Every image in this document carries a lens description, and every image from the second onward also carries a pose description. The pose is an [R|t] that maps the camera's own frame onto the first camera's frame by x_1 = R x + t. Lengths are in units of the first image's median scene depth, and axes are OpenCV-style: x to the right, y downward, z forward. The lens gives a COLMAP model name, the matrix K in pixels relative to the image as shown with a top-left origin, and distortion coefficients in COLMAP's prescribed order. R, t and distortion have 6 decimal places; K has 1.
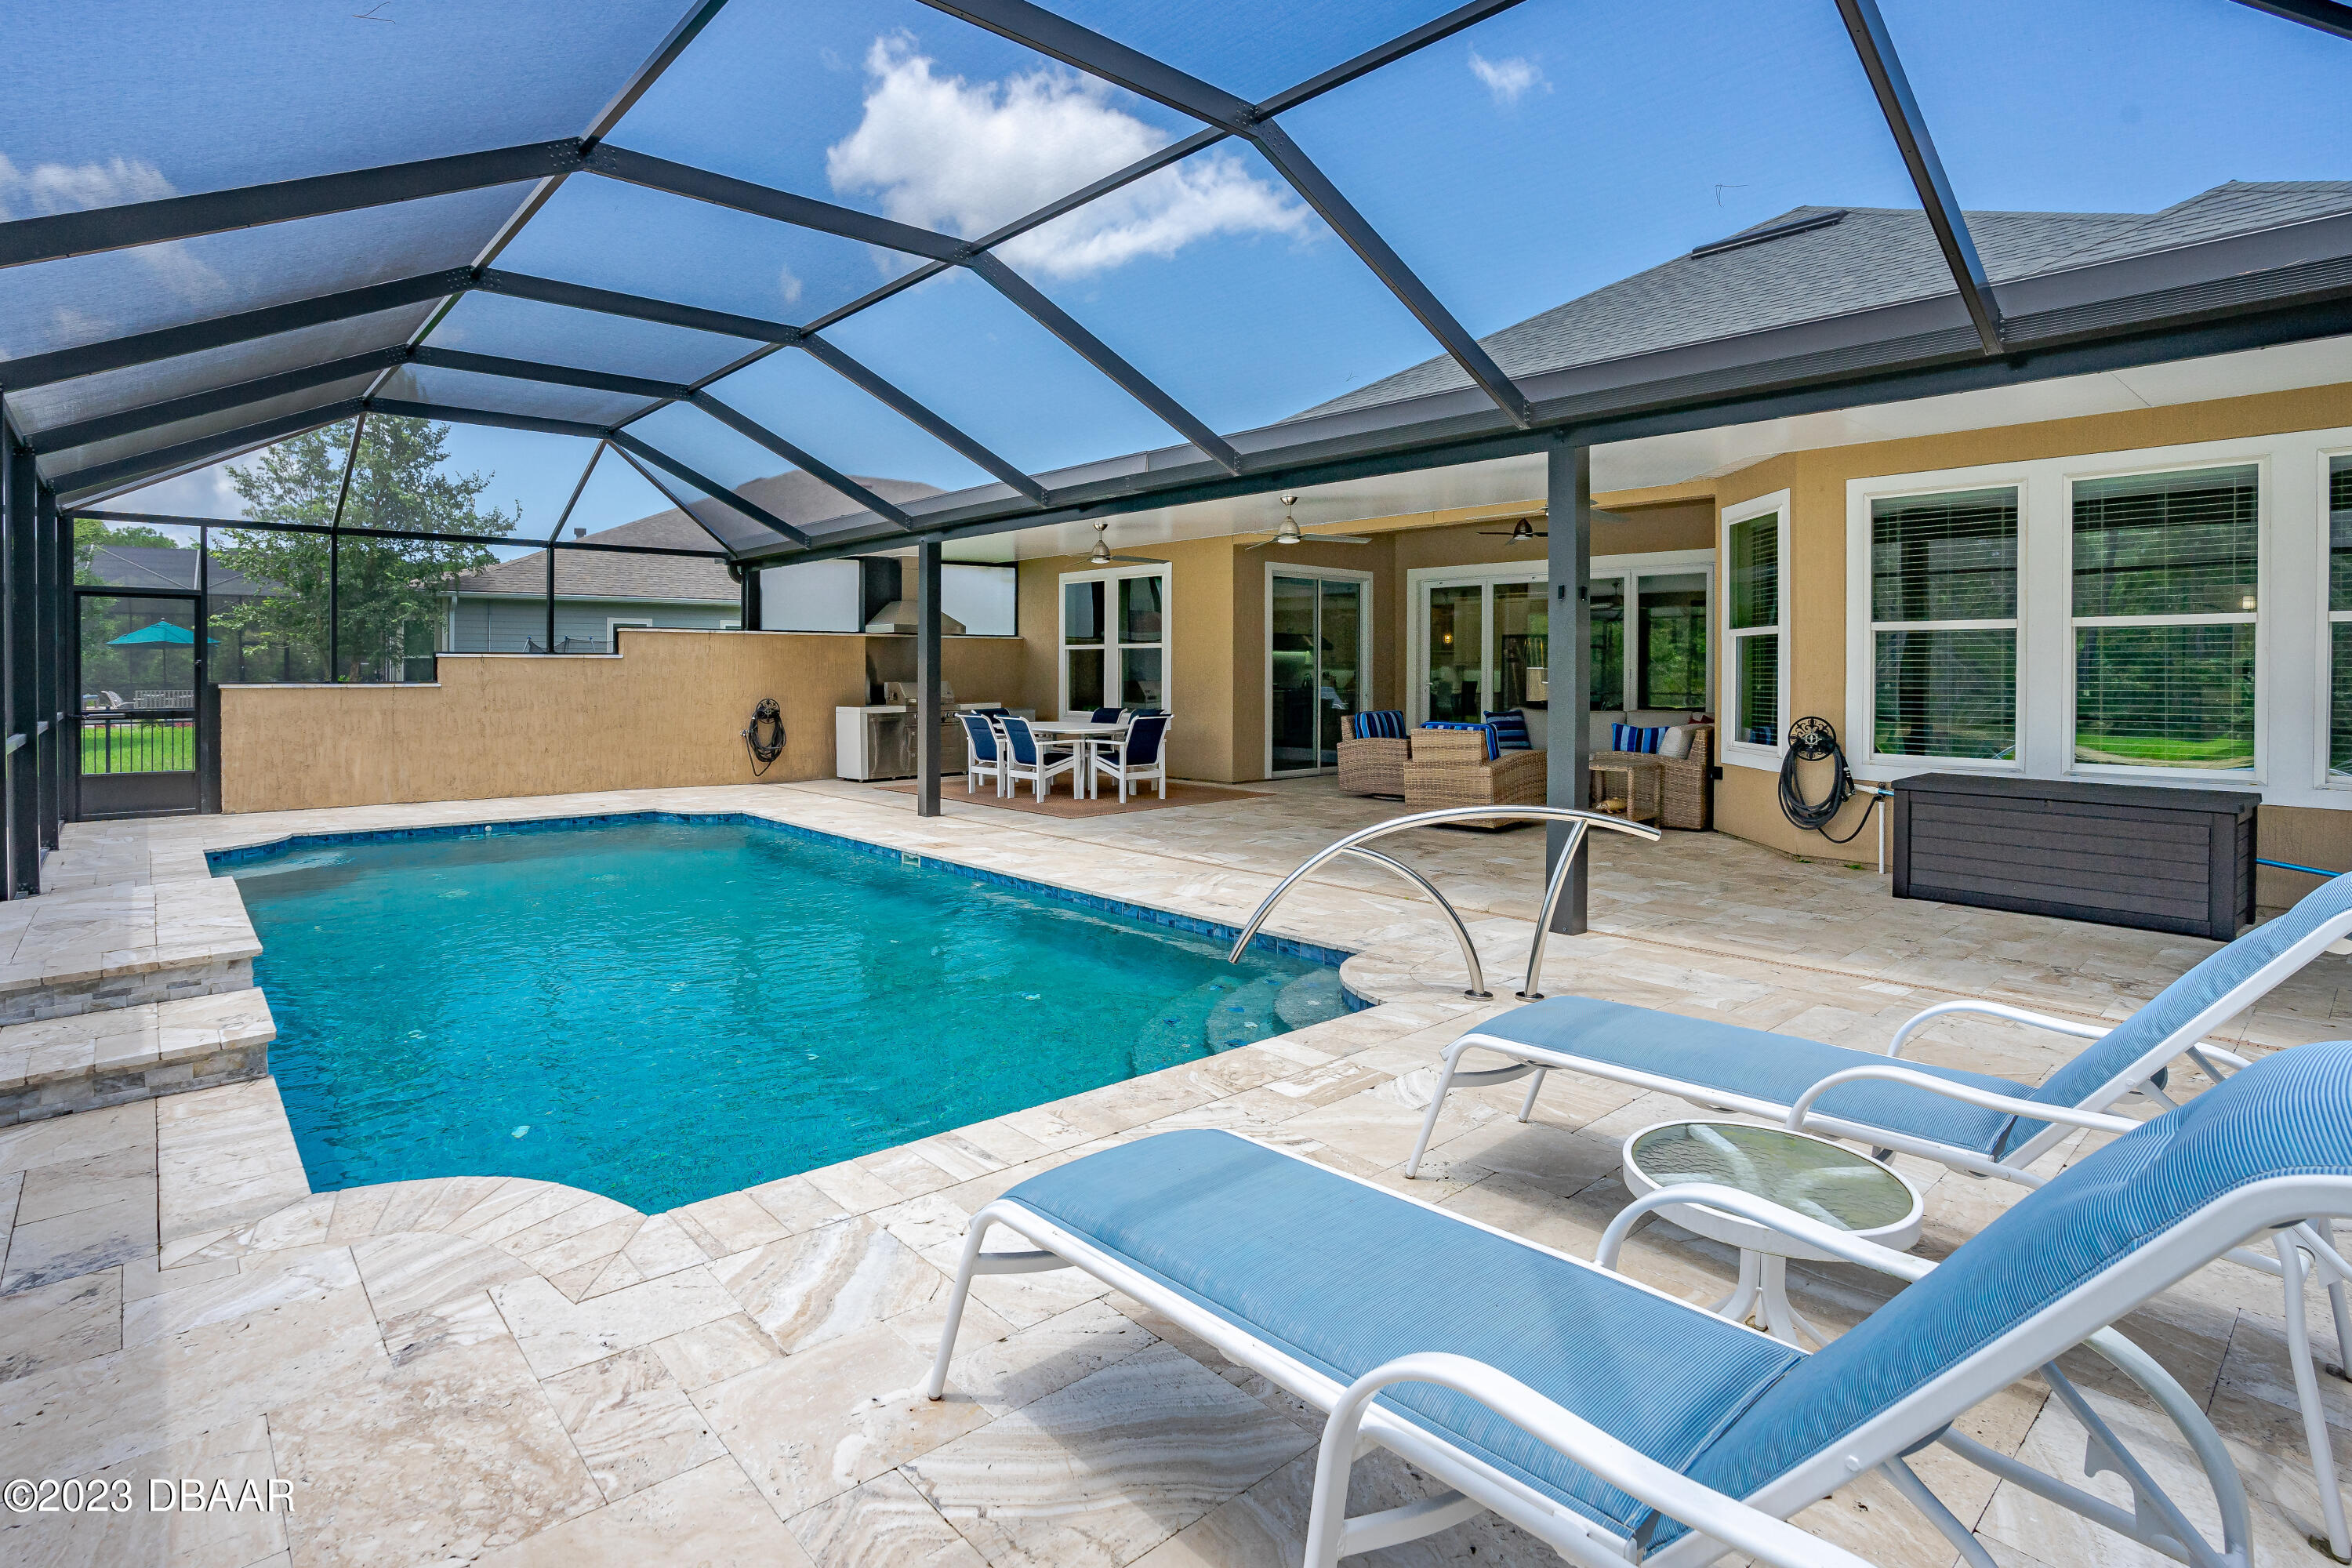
lens RADIAL K [[1129.2, 0, 1148.9], [0, 1129.2, 684.9], [0, 0, 1]] dist [0.003210, -0.000230]
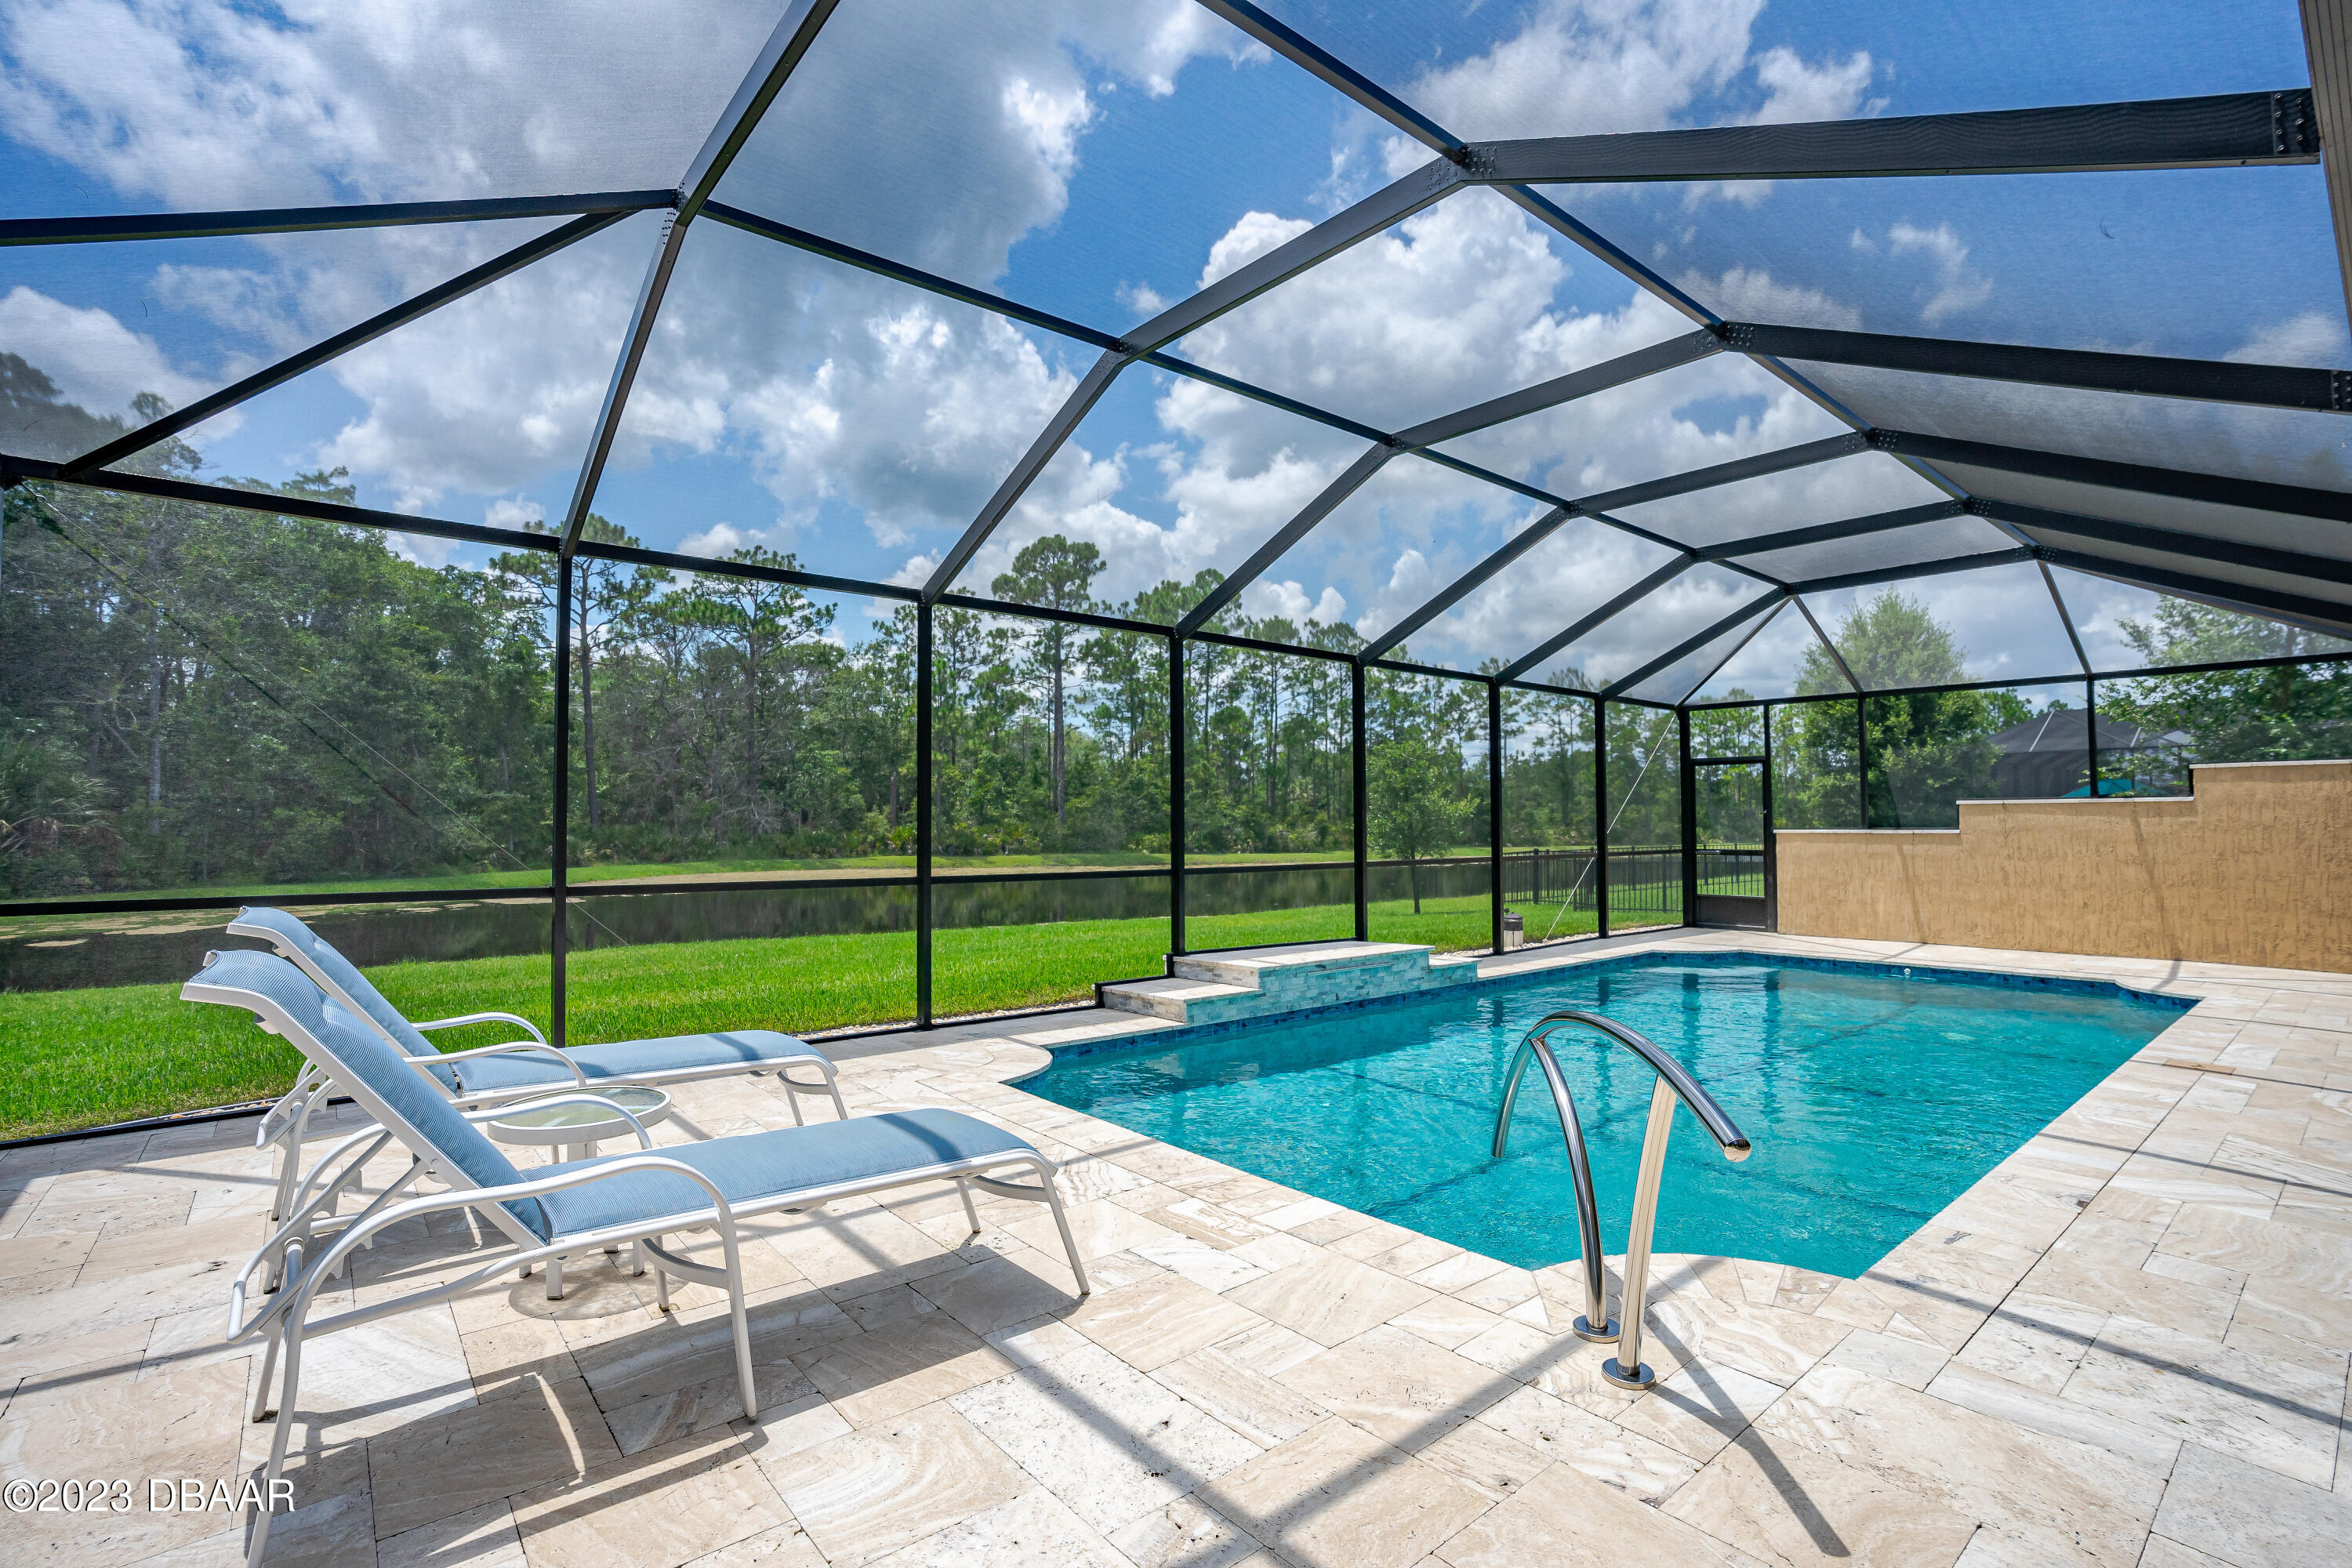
lens RADIAL K [[1065.3, 0, 1181.5], [0, 1065.3, 777.4], [0, 0, 1]] dist [-0.001131, -0.000035]
pose [[-0.004240, -0.050334, -0.998723, 0.352412], [-0.009367, 0.998691, -0.050293, 0.006362], [0.999947, 0.009142, -0.004706, 0.318653]]
